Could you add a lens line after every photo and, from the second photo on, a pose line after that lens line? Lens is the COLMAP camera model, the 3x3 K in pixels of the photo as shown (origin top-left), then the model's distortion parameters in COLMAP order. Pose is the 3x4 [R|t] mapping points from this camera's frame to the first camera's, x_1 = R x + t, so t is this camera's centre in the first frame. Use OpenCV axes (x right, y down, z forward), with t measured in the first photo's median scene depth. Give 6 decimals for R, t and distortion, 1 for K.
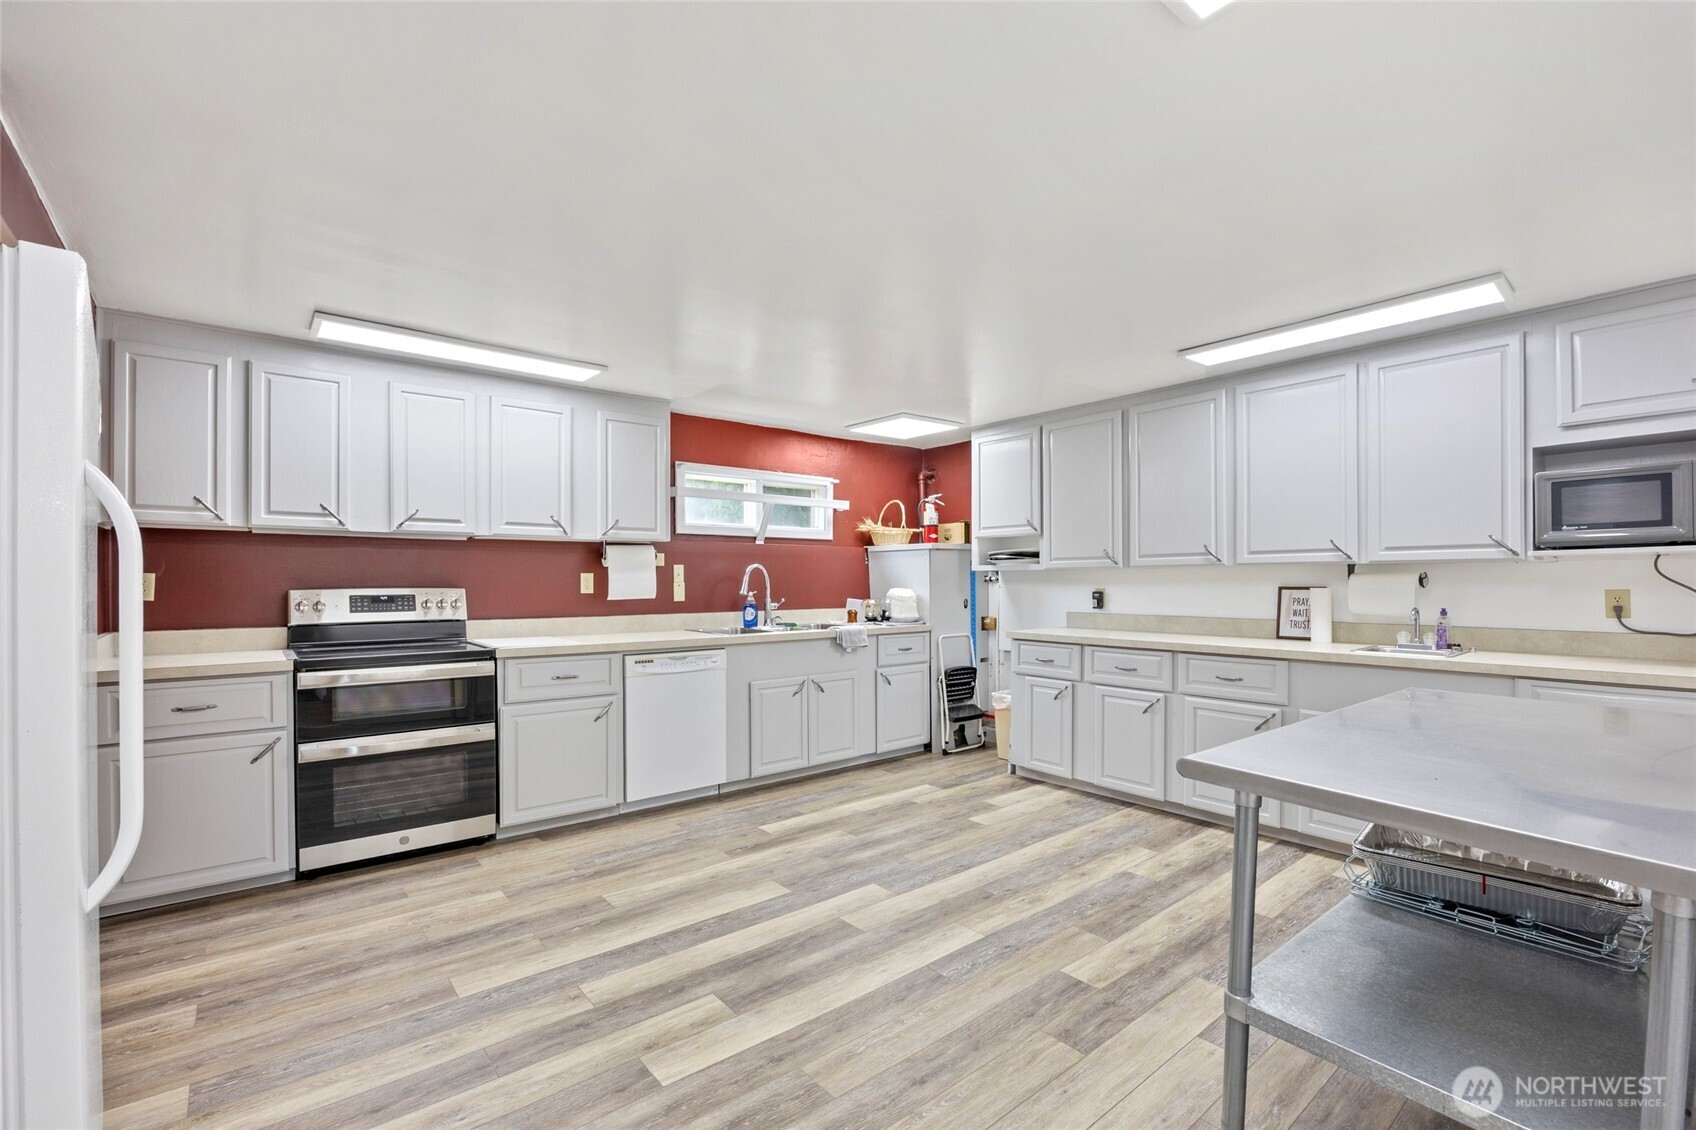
lens RADIAL K [[739.9, 0, 854.9], [0, 739.9, 583.9], [0, 0, 1]] dist [-0.018671, 0.000161]
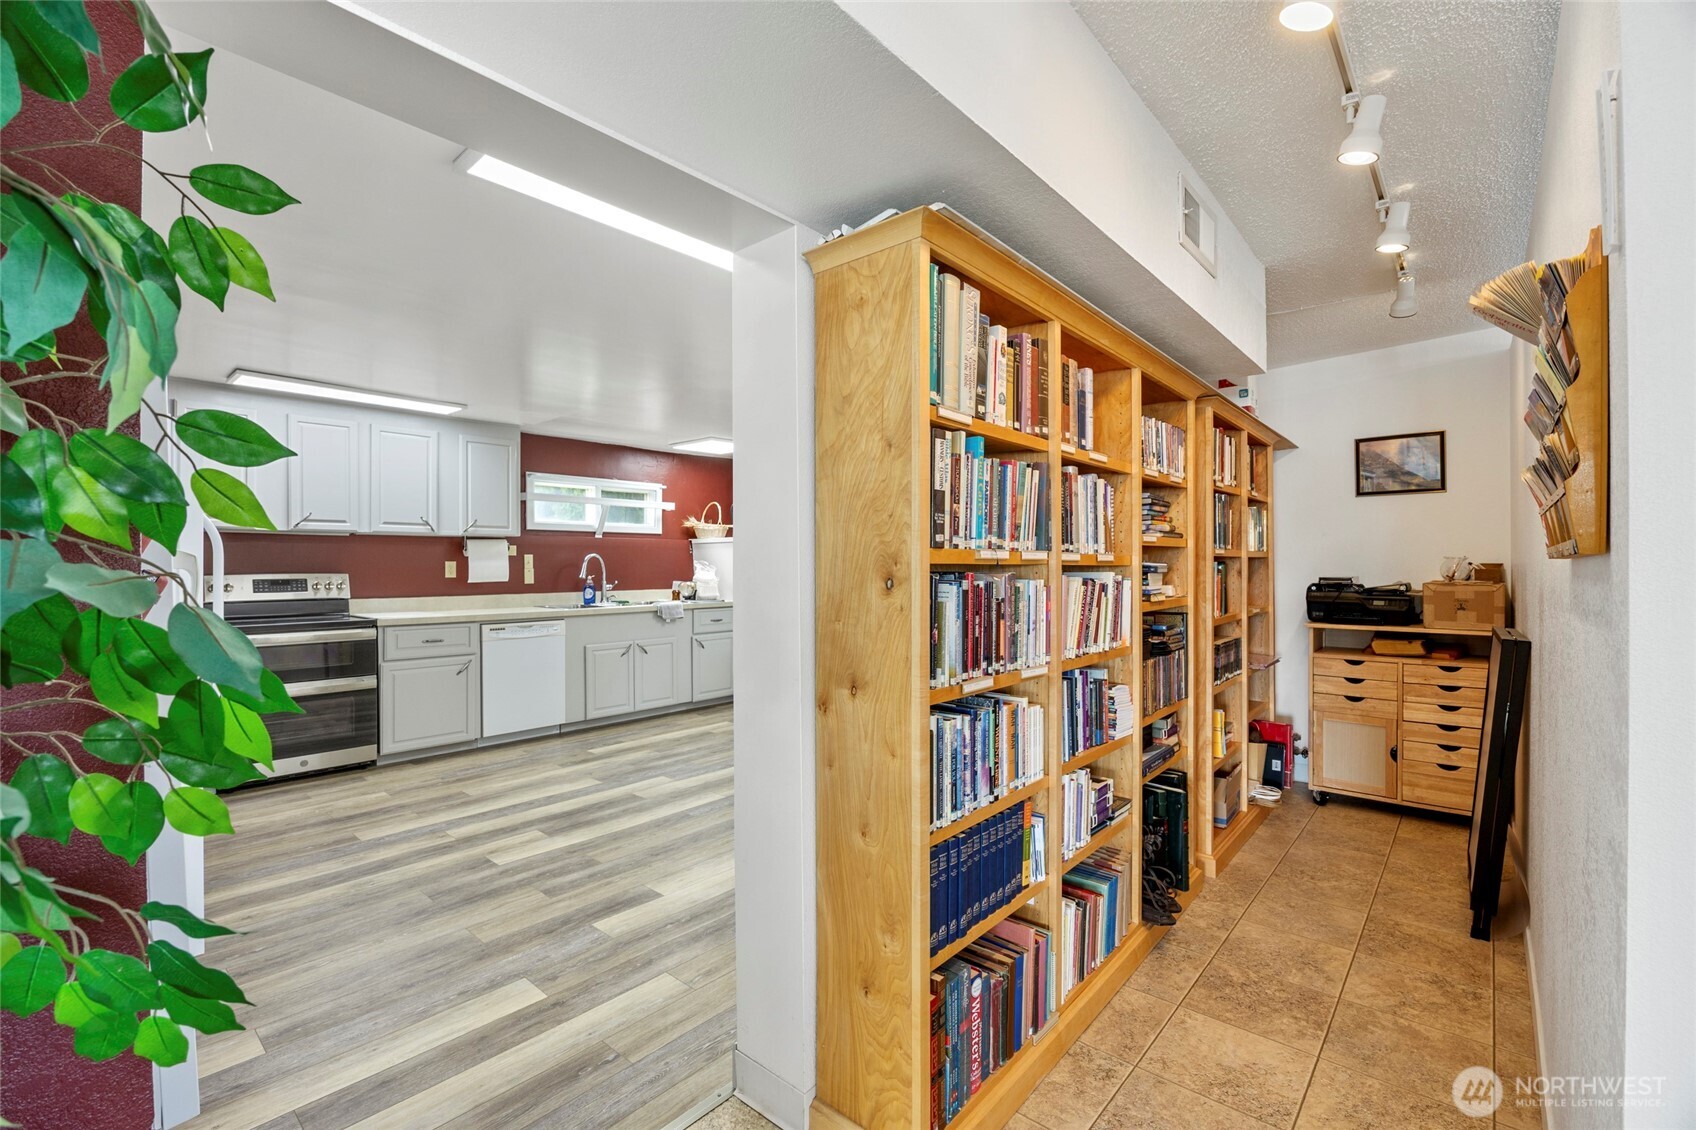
lens RADIAL K [[727.0, 0, 848.0], [0, 727.0, 565.0], [0, 0, 1]] dist [-0.016479, 0.000197]
pose [[0.987951, -0.002754, 0.154742, 0.131132], [0.003775, 0.999973, -0.006308, 0.002141], [-0.154720, 0.006816, 0.987935, -0.366569]]
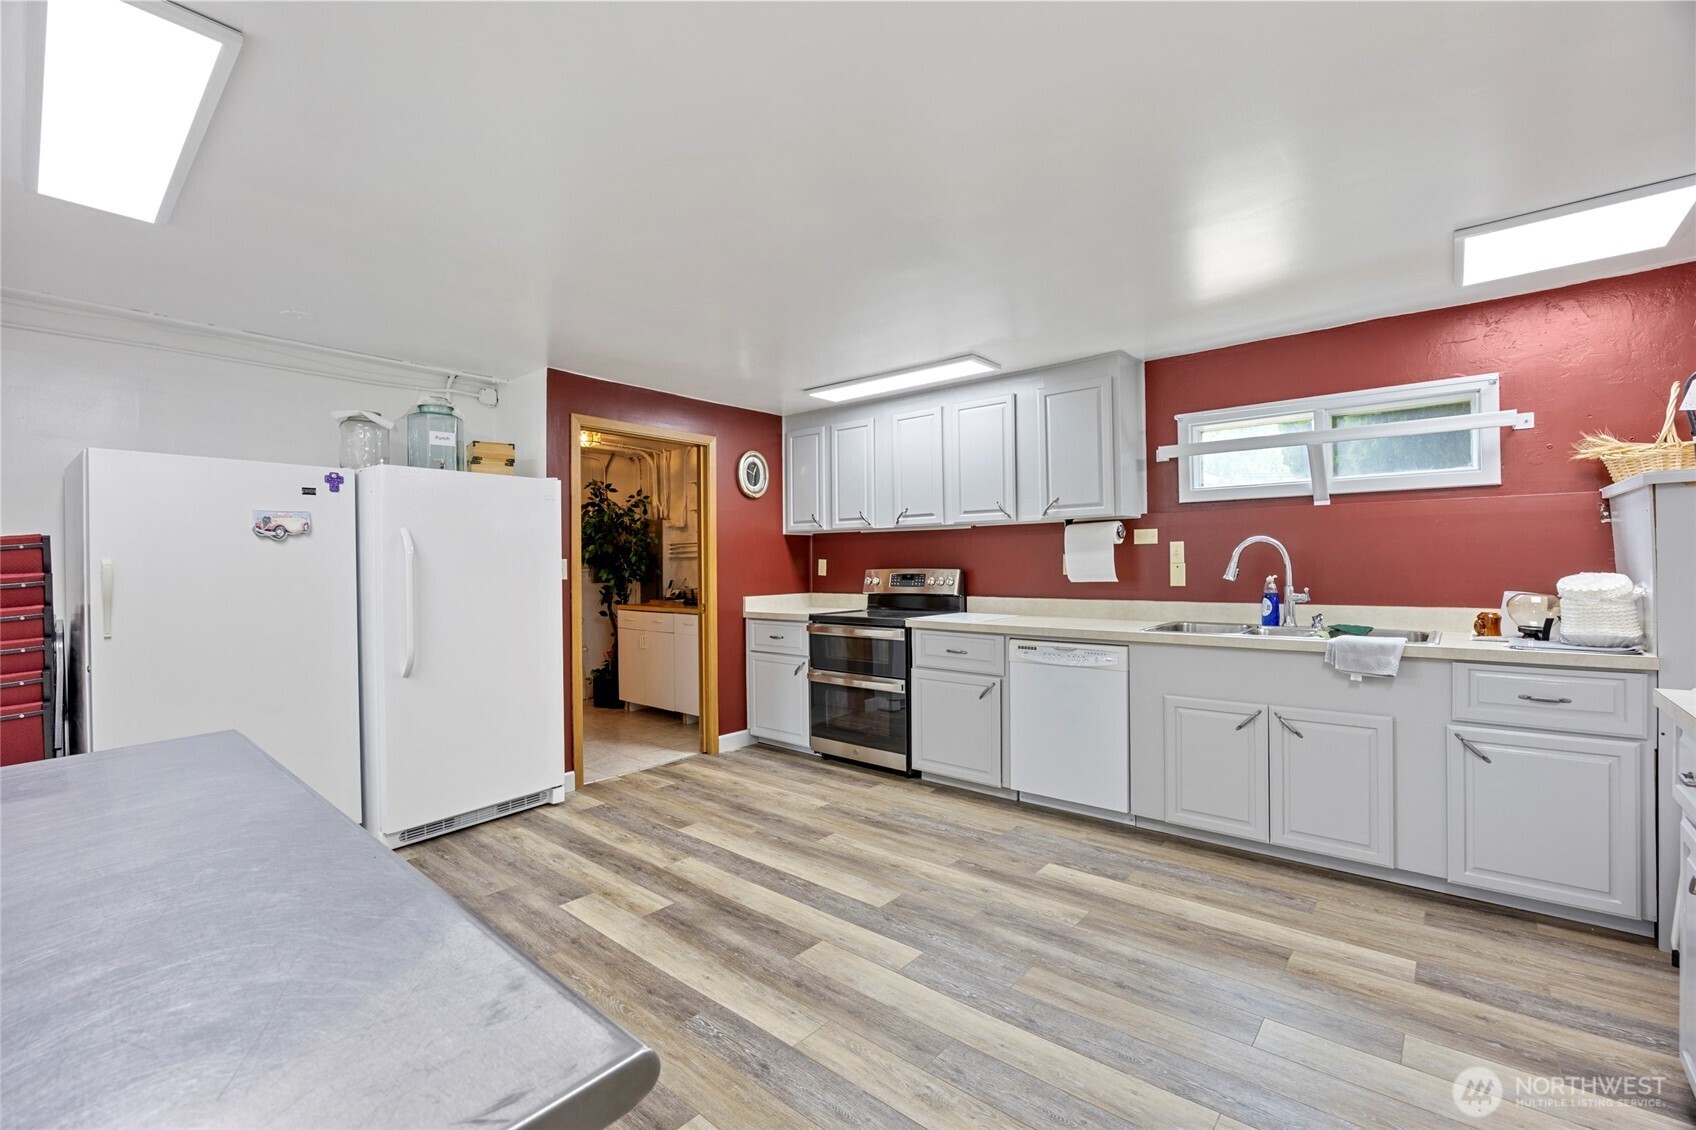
lens RADIAL K [[727.0, 0, 848.0], [0, 727.0, 565.0], [0, 0, 1]] dist [-0.016479, 0.000197]
pose [[0.168610, 0.000411, -0.985683, 0.603728], [0.004619, 0.999989, 0.001207, -0.003111], [0.985672, -0.004756, 0.168606, 0.627682]]
